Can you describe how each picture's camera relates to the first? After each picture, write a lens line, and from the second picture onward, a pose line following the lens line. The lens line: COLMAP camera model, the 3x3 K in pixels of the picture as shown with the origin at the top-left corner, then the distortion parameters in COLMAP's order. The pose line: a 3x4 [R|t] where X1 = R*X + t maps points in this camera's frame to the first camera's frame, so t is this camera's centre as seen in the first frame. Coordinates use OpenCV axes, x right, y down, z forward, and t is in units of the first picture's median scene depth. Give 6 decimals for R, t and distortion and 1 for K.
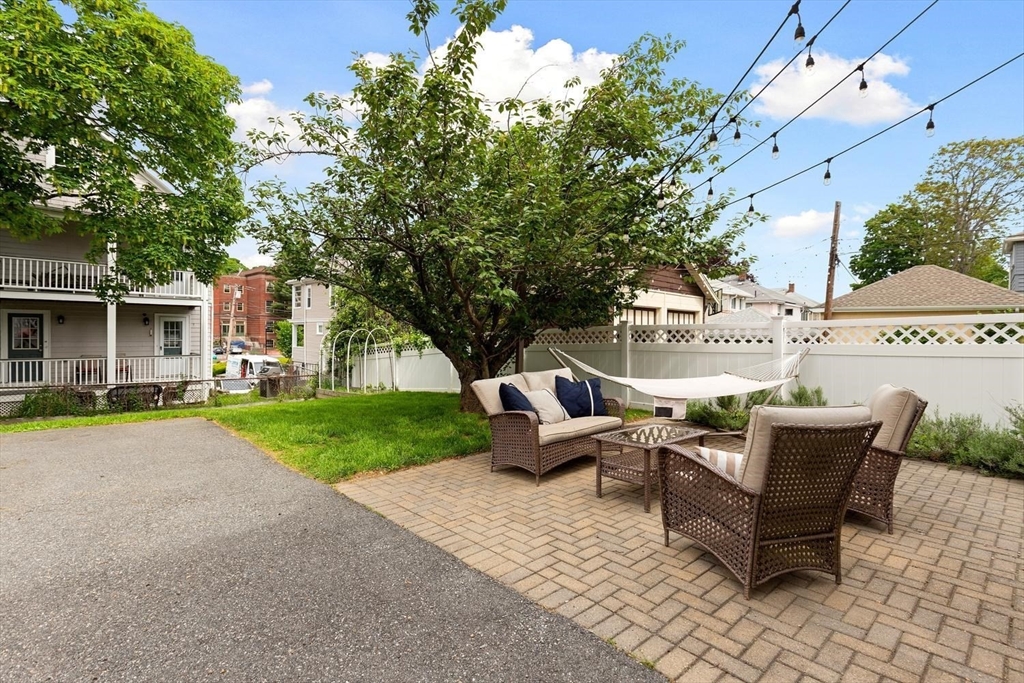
lens RADIAL K [[464.1, 0, 512.0], [0, 464.1, 337.4], [0, 0, 1]] dist [0.005449, -0.000684]
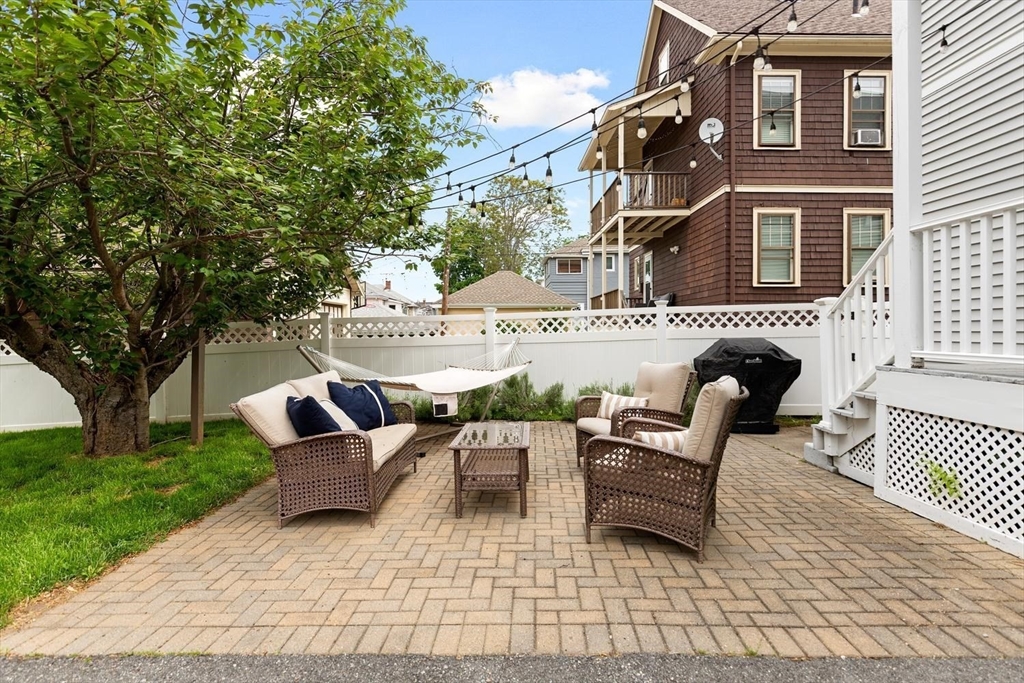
lens RADIAL K [[505.0, 0, 514.7], [0, 505.0, 338.5], [0, 0, 1]] dist [-0.001320, -0.000294]
pose [[0.722261, -0.029154, 0.691006, -0.295992], [0.022838, 0.999572, 0.018301, 0.004188], [-0.691244, 0.002563, 0.722617, 0.219447]]
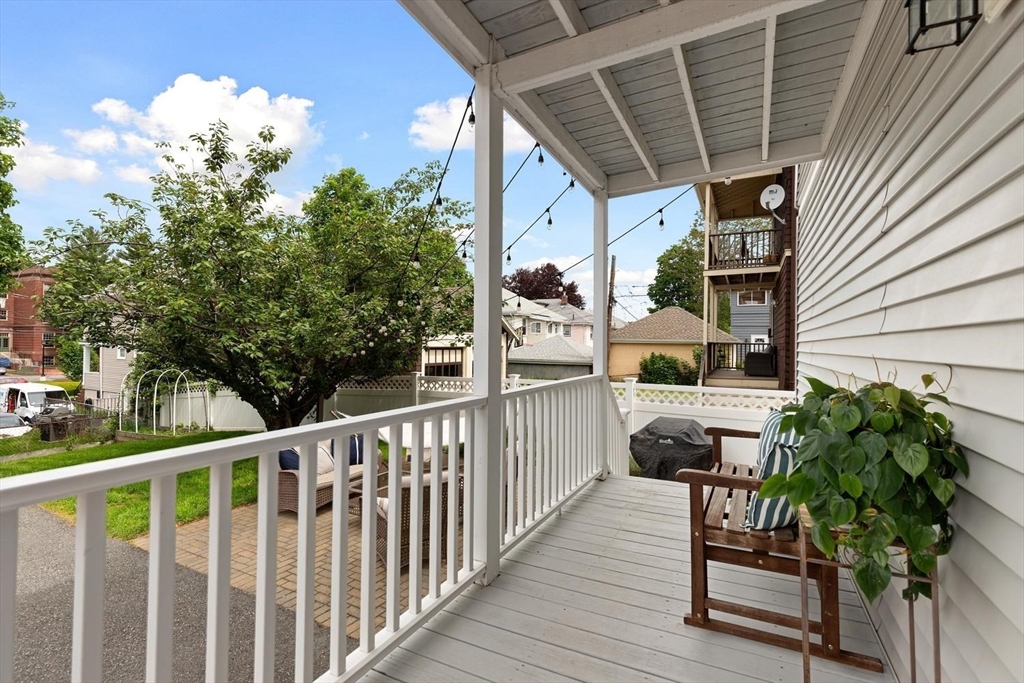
lens RADIAL K [[464.1, 0, 505.8], [0, 464.1, 337.8], [0, 0, 1]] dist [0.005449, -0.000684]
pose [[0.956229, 0.000739, 0.292617, 0.213332], [0.004366, 0.999849, -0.016793, -0.201545], [-0.292586, 0.017336, 0.956082, -0.503736]]
